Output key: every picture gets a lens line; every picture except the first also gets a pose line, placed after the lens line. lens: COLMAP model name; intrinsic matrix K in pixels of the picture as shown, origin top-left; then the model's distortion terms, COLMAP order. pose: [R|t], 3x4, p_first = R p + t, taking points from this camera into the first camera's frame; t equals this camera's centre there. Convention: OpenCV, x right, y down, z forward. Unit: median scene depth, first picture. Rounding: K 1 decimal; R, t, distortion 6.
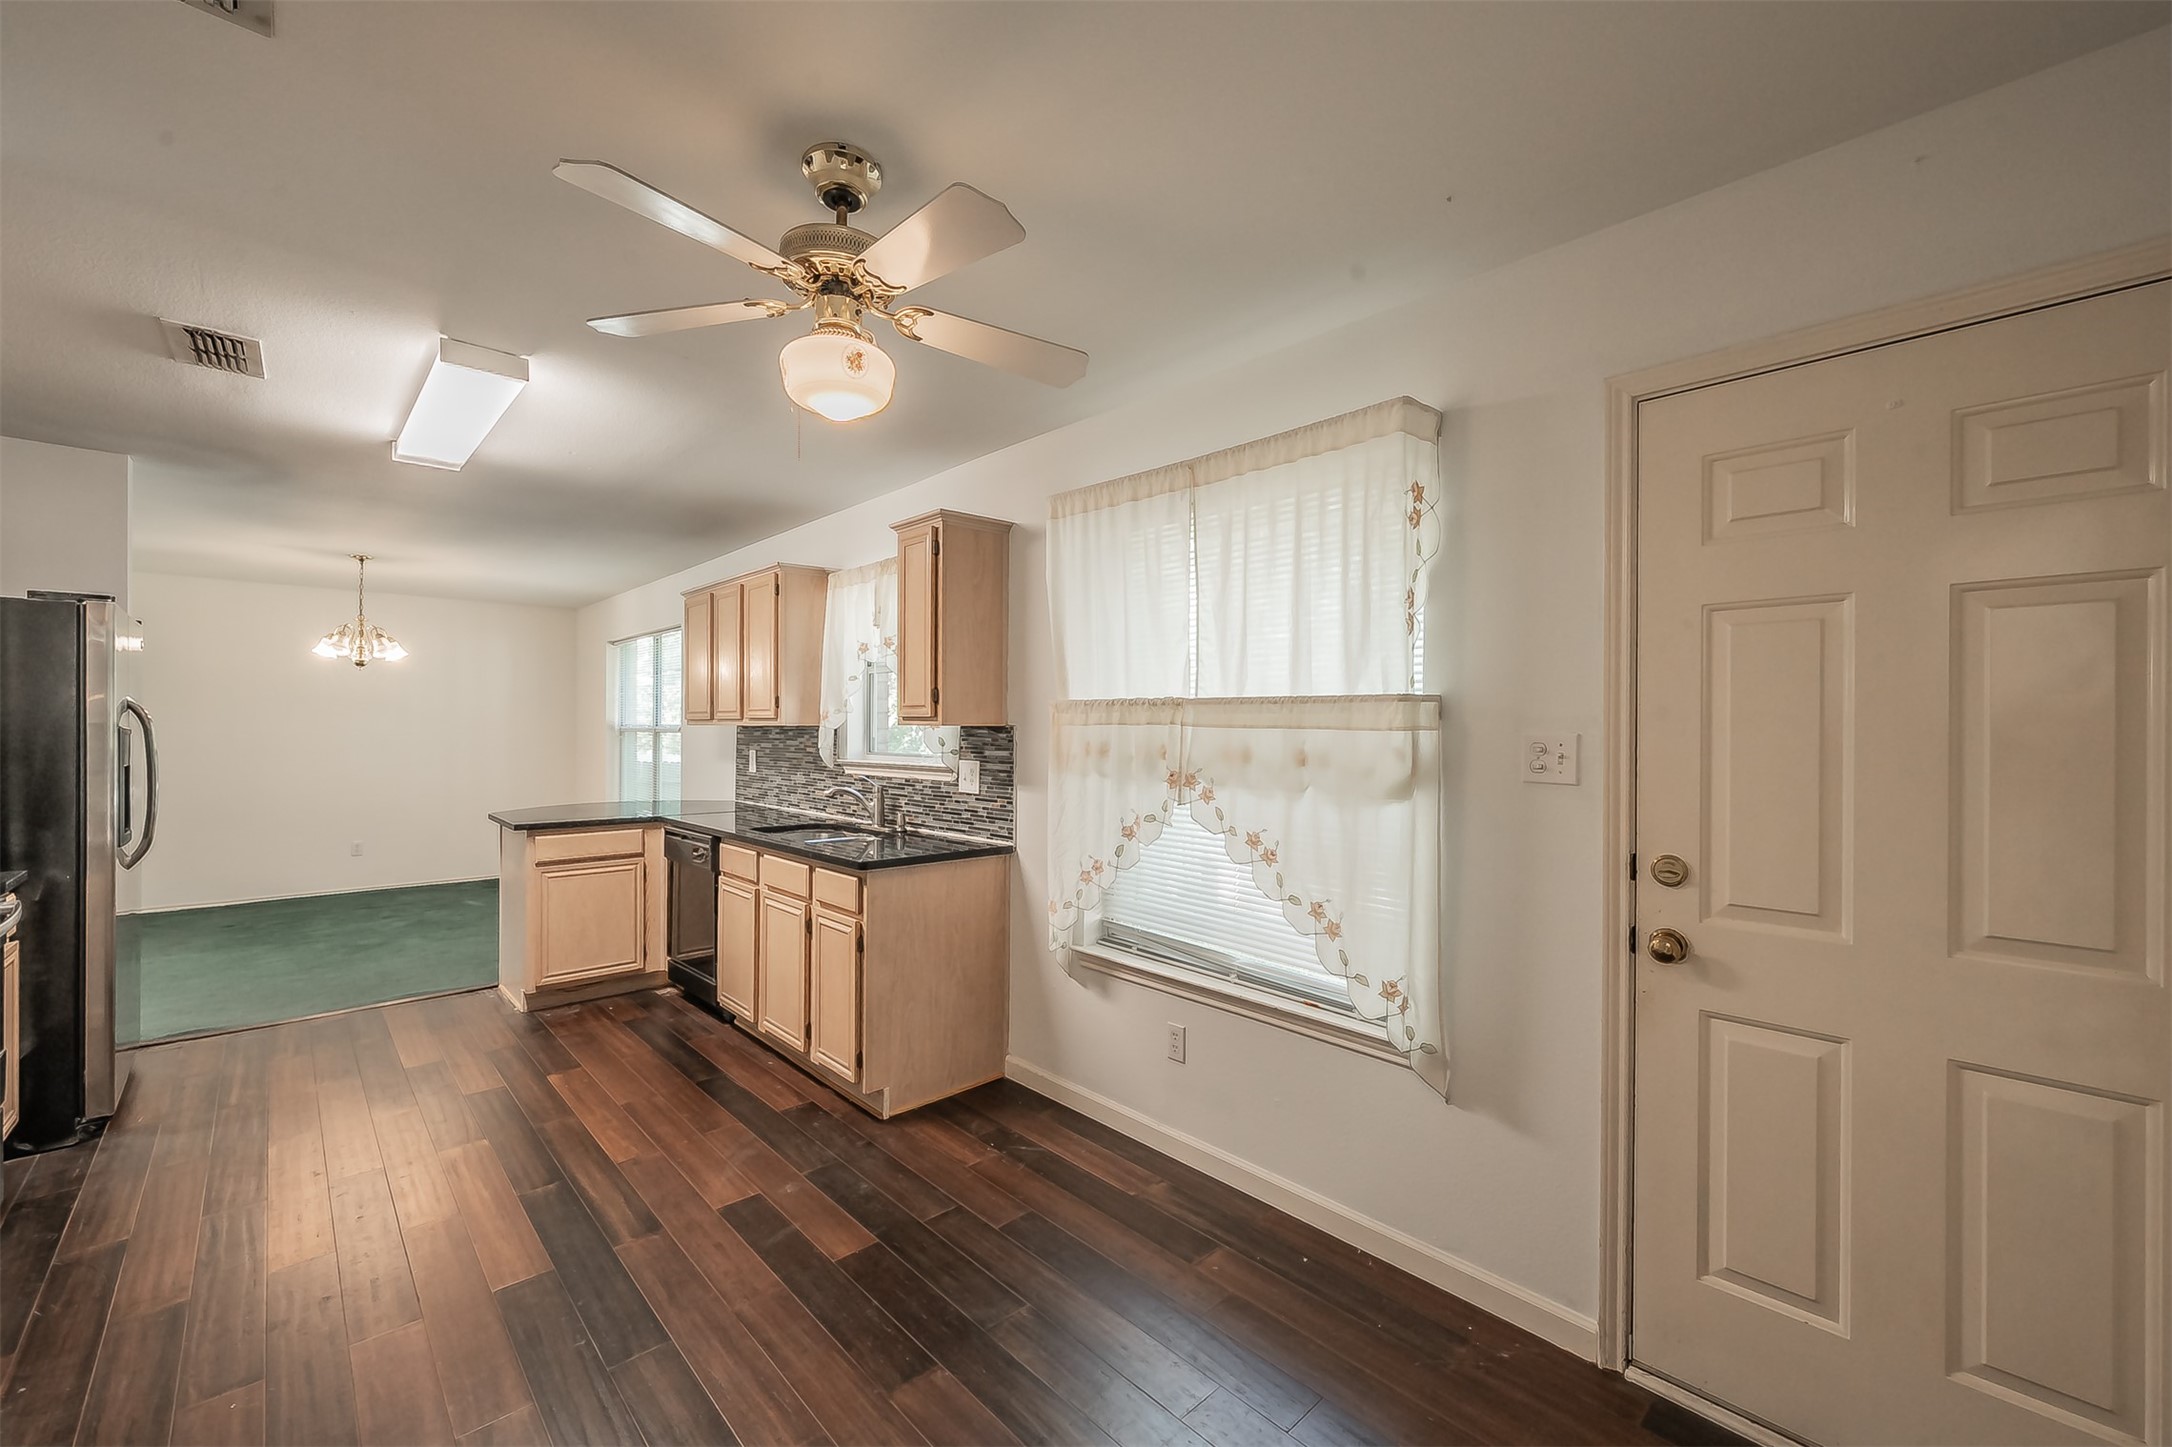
lens RADIAL K [[860.1, 0, 1092.3], [0, 860.1, 726.6], [0, 0, 1]] dist [-0.003306, -0.000347]
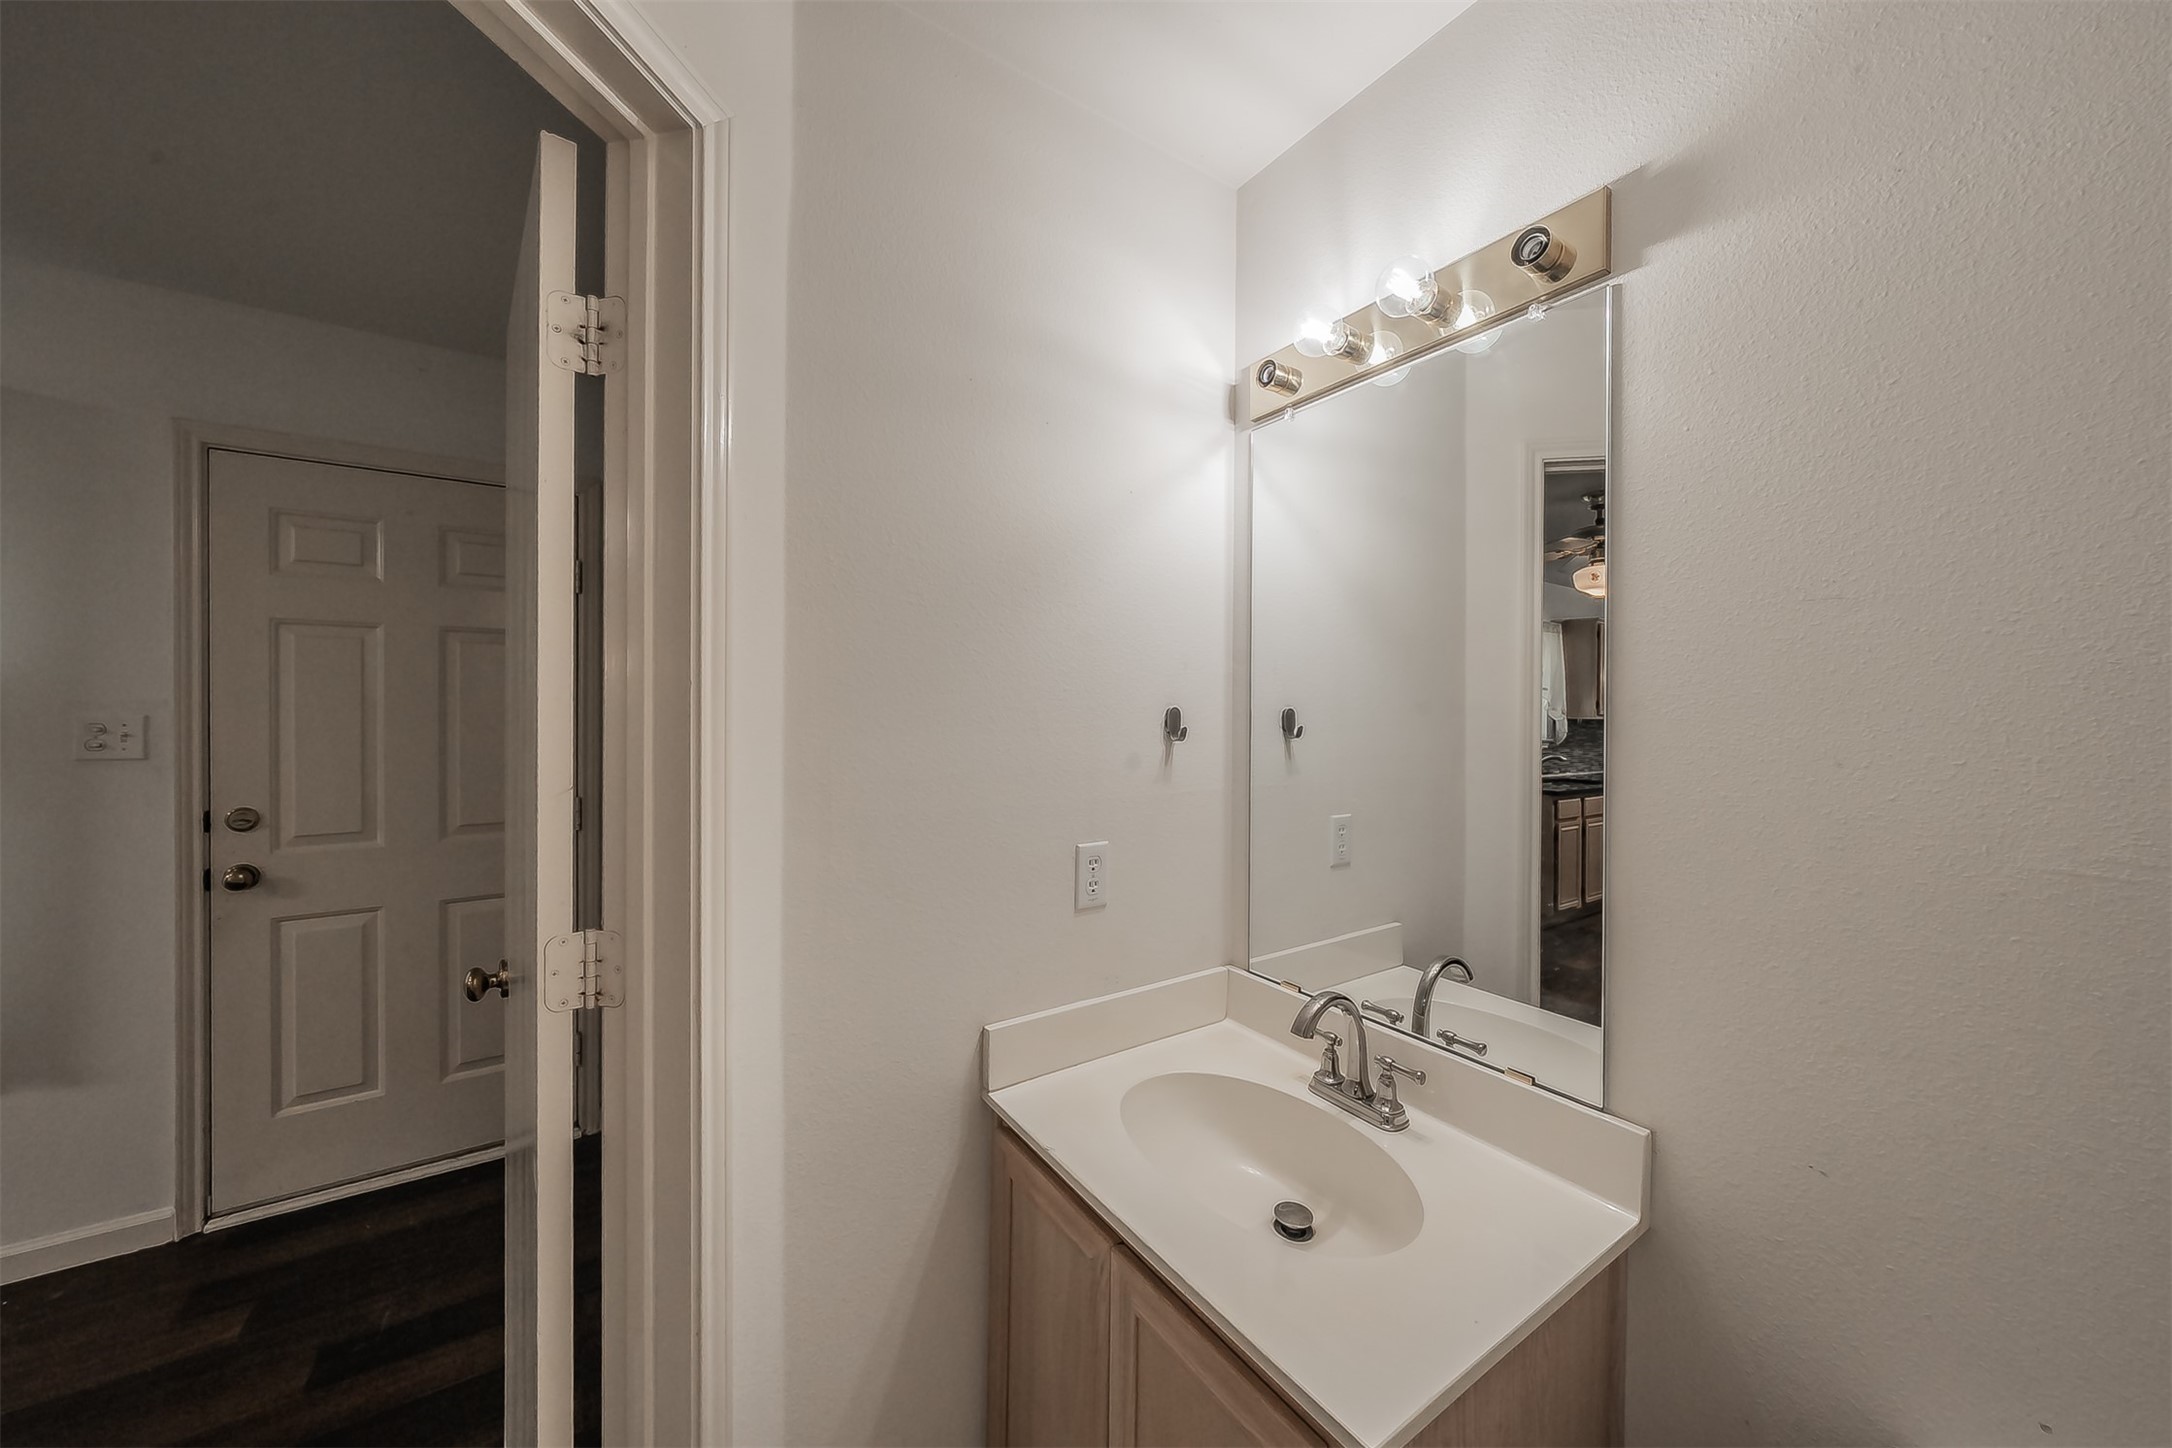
lens RADIAL K [[774.8, 0, 1083.2], [0, 774.8, 717.1], [0, 0, 1]] dist [-0.002320, 0.000288]
pose [[0.159767, -0.012947, 0.987070, -0.276838], [-0.004524, 0.999894, 0.013848, -0.009446], [-0.987144, -0.006678, 0.159691, -0.441383]]
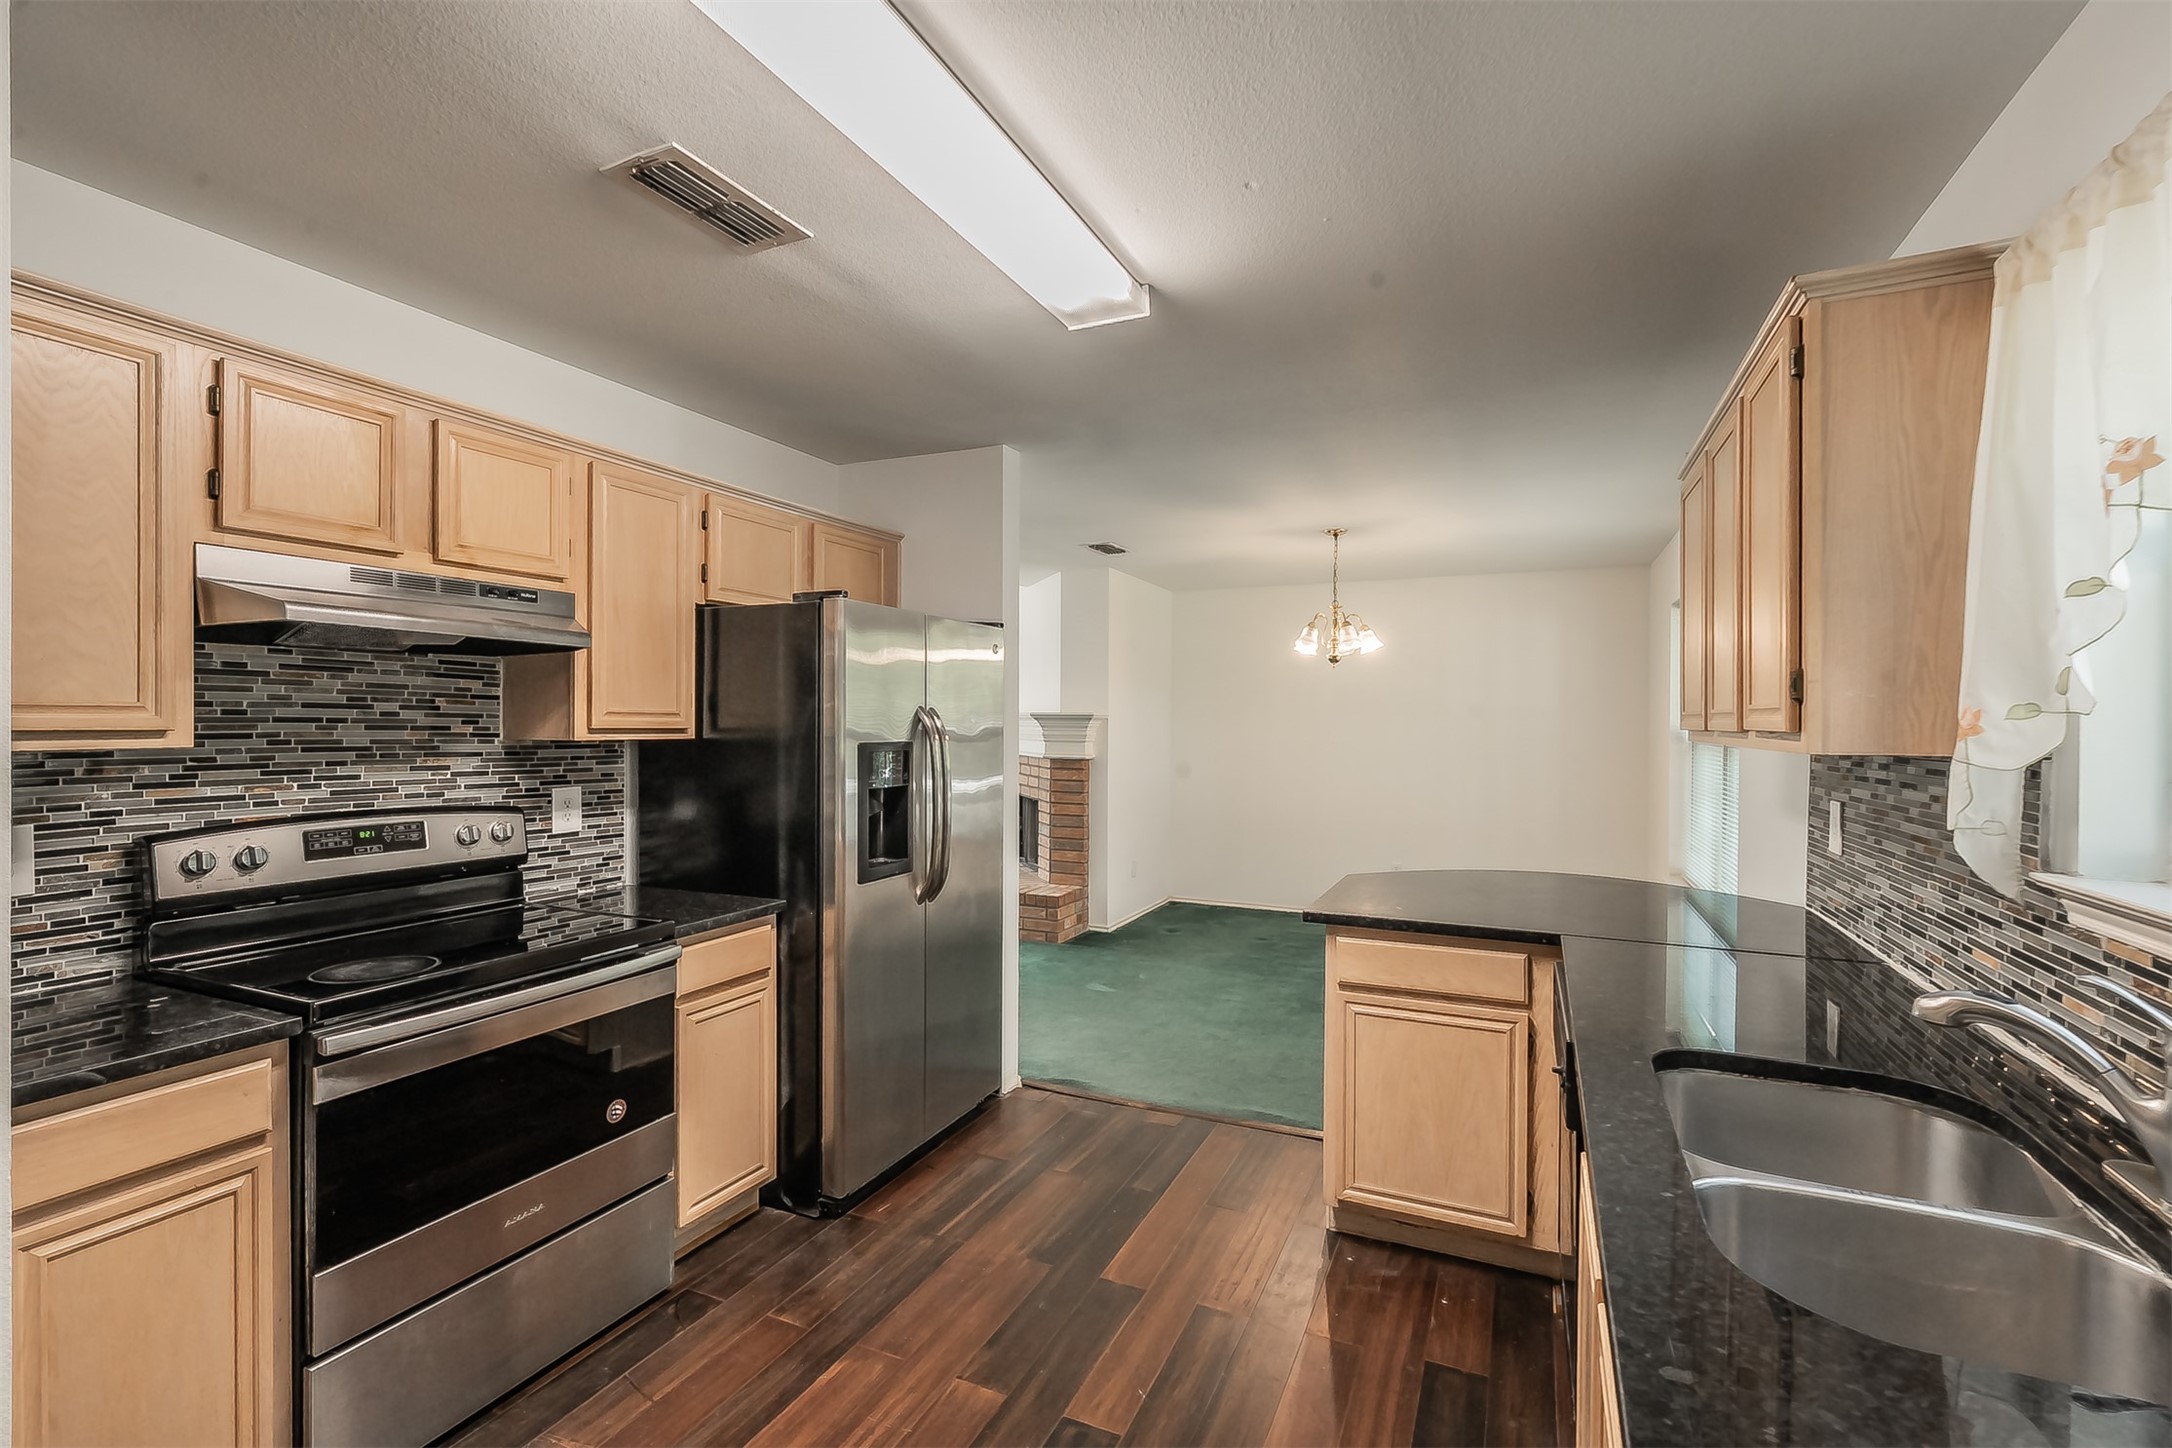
lens RADIAL K [[959.2, 0, 1076.1], [0, 959.2, 726.7], [0, 0, 1]] dist [-0.000612, 0.000361]
pose [[0.374149, 0.000527, -0.927369, -0.116923], [-0.001092, 0.999999, 0.000128, -0.011422], [0.927368, 0.000965, 0.374149, 0.585707]]
